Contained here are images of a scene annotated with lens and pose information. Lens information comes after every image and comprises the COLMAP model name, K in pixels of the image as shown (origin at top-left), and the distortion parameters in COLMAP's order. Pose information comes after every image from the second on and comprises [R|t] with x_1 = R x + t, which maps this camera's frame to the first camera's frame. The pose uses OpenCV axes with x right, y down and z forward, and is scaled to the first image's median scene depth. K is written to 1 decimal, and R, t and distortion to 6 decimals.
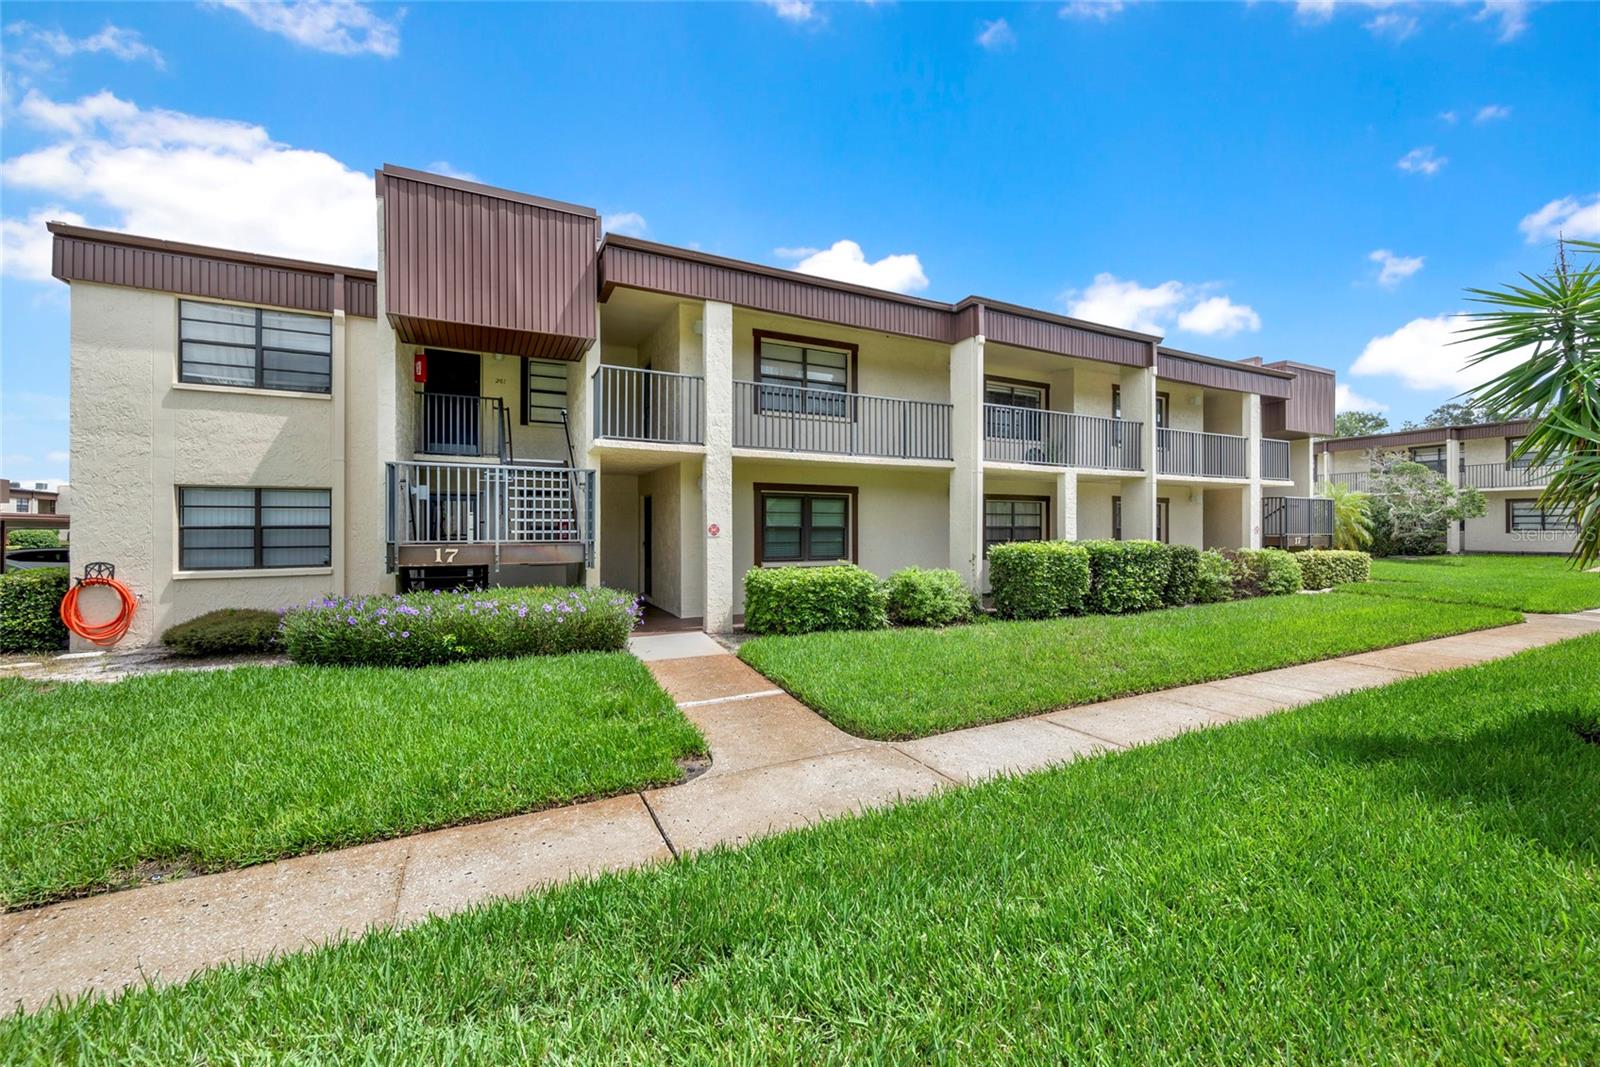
lens RADIAL K [[639.0, 0, 800.0], [0, 639.0, 533.5], [0, 0, 1]] dist [0.000691, -0.000009]
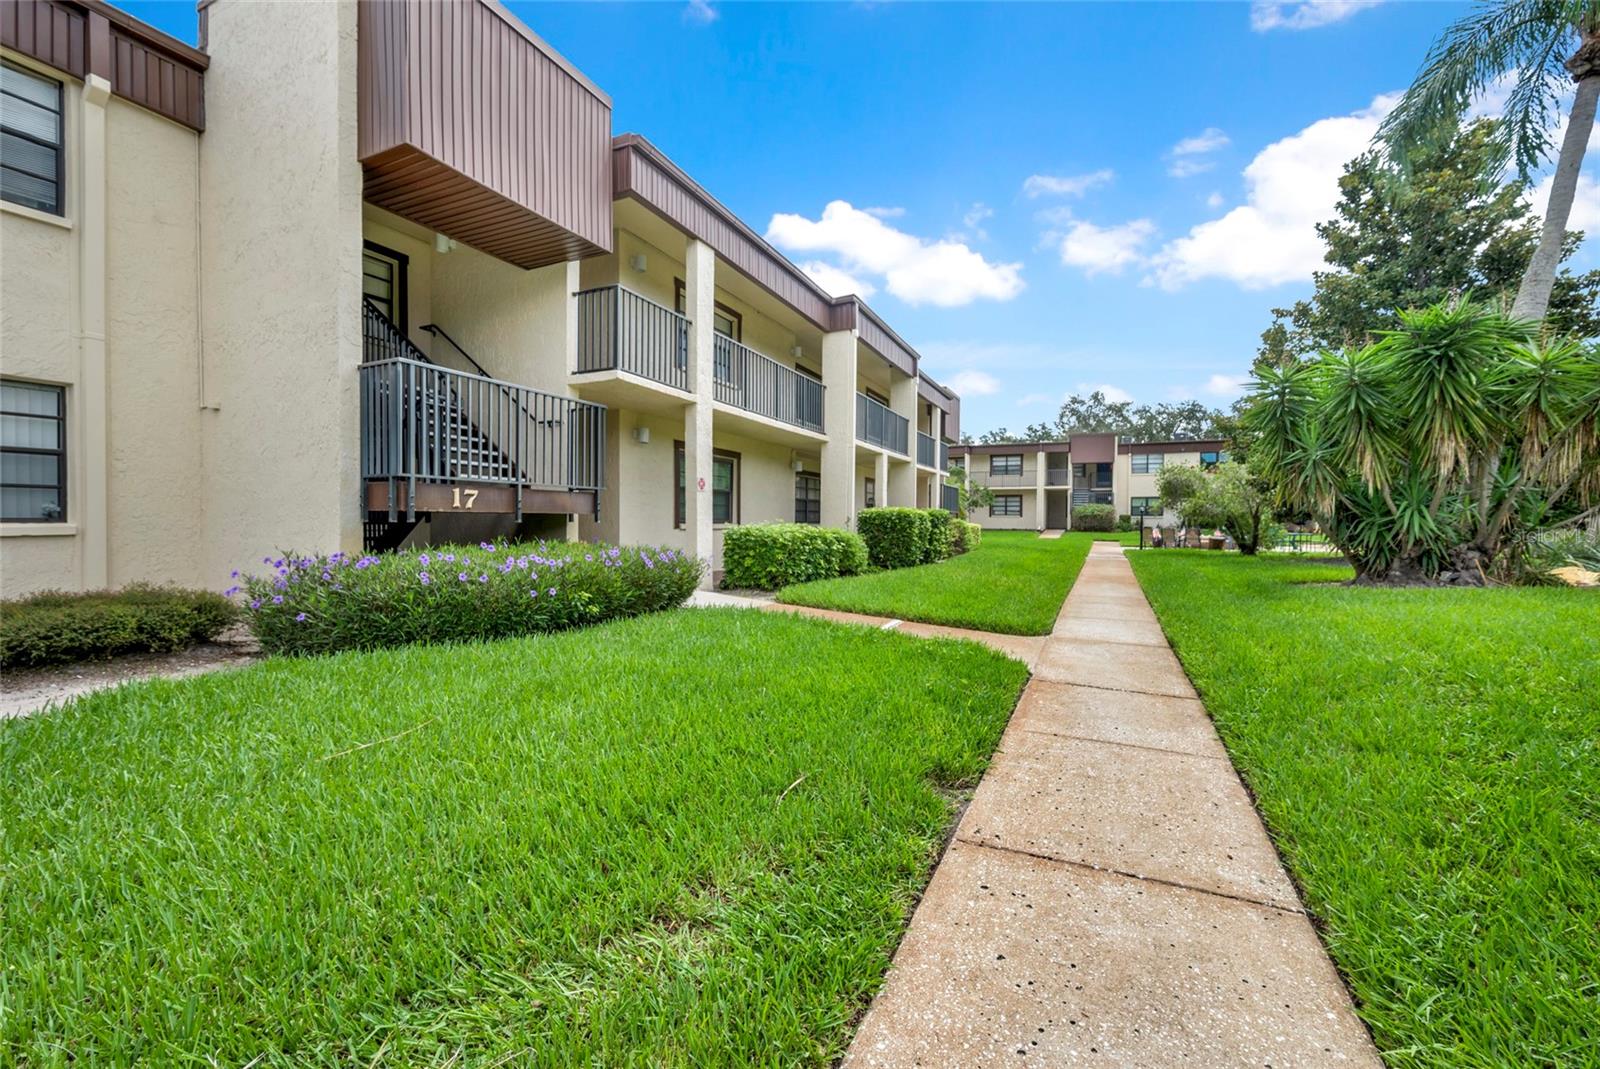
lens RADIAL K [[645.2, 0, 805.6], [0, 645.2, 521.8], [0, 0, 1]] dist [0.000322, -0.000086]
pose [[0.779974, 0.005063, 0.625791, -0.609162], [-0.004158, 0.999987, -0.002908, 0.053193], [-0.625798, -0.000334, 0.779985, 0.148198]]
